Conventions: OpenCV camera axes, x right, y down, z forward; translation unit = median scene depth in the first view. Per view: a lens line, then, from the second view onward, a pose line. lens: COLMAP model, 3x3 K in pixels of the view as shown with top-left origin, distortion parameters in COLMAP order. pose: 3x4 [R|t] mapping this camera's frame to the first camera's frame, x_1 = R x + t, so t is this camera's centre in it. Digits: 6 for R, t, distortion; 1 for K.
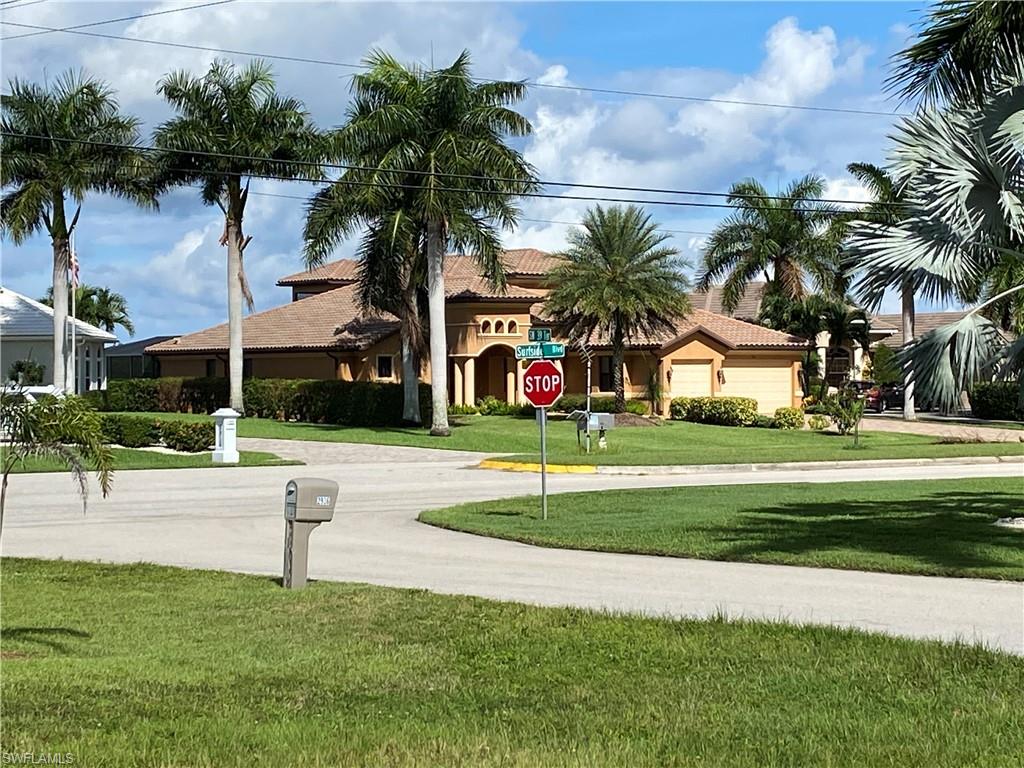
lens RADIAL K [[2428.5, 0, 512.2], [0, 2428.5, 383.9], [0, 0, 1]] dist [0.052138, 0.000000]
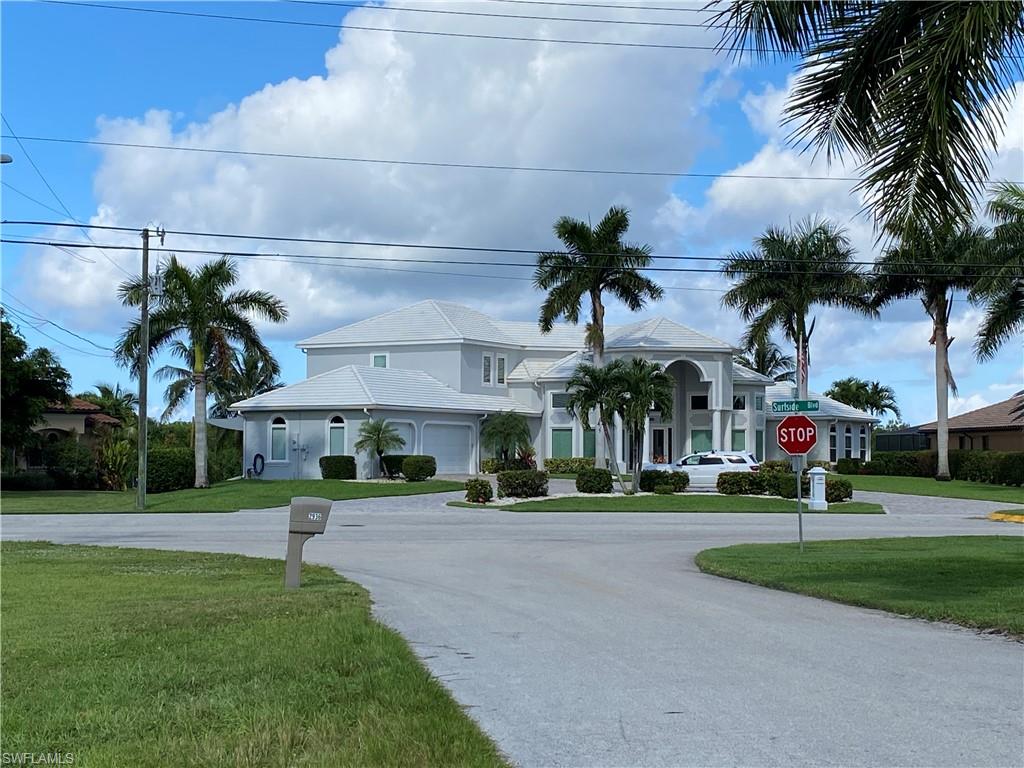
lens RADIAL K [[1708.1, 0, 511.8], [0, 1708.1, 383.8], [0, 0, 1]] dist [0.187861, 0.000000]
pose [[0.854809, -0.016269, -0.518688, 0.212439], [-0.009195, 0.998877, -0.046484, 0.009861], [0.518862, 0.044505, 0.853699, 0.149798]]
